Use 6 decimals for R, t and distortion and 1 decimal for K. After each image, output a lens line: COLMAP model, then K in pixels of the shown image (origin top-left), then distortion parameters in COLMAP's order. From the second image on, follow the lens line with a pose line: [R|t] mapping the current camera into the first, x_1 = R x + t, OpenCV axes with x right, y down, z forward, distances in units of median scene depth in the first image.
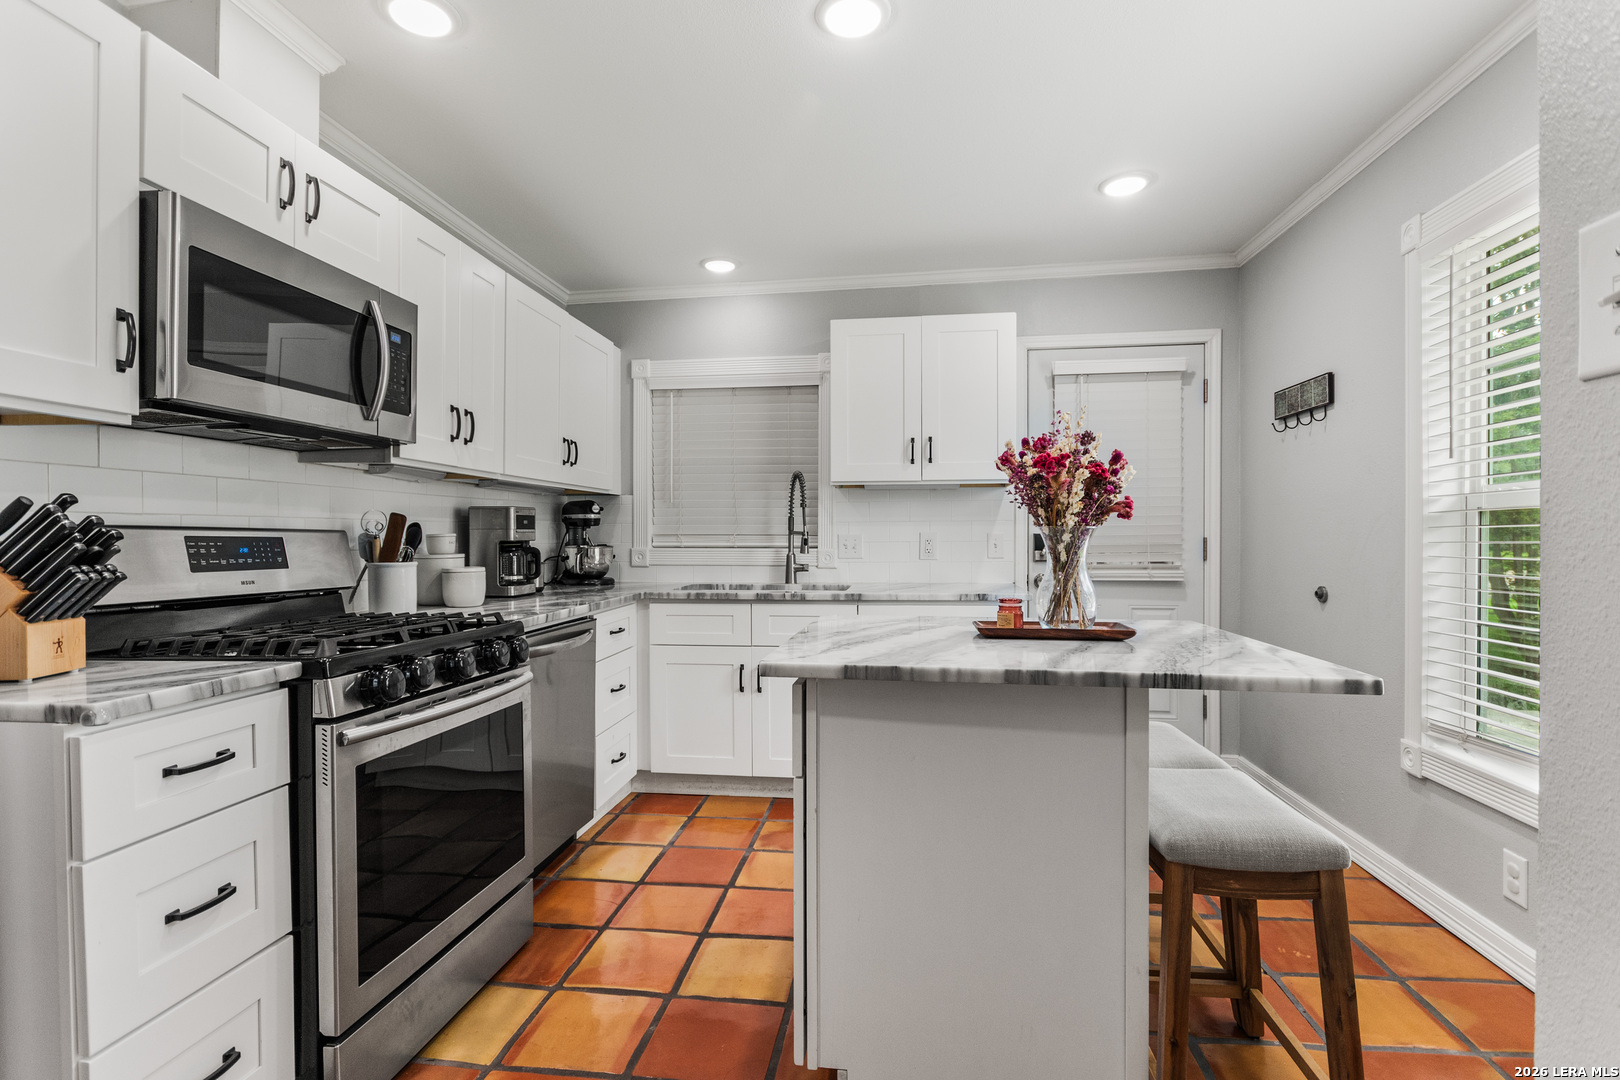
lens RADIAL K [[773.0, 0, 803.2], [0, 773.0, 541.9], [0, 0, 1]] dist [0.002021, -0.001740]
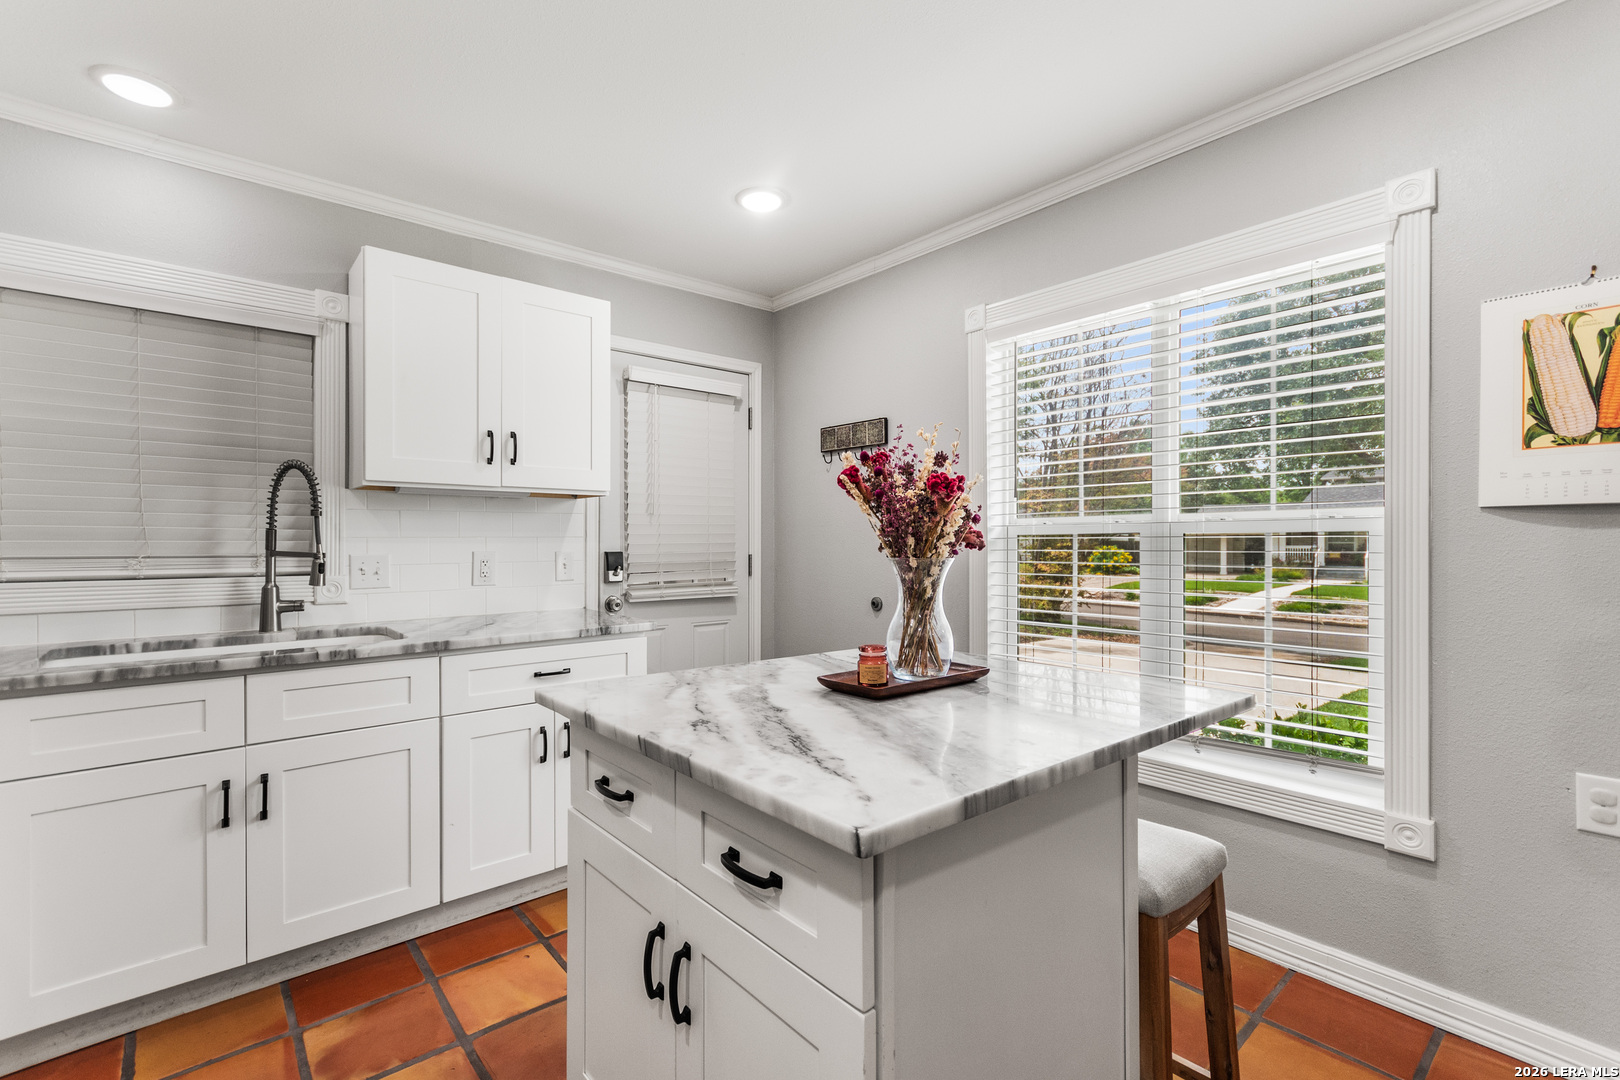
lens RADIAL K [[718.8, 0, 805.0], [0, 718.8, 542.4], [0, 0, 1]] dist [0.003163, 0.001202]
pose [[0.664175, 0.001372, 0.747576, -0.248273], [0.004022, 0.999977, -0.005409, -0.023048], [-0.747566, 0.006600, 0.664154, 0.382096]]
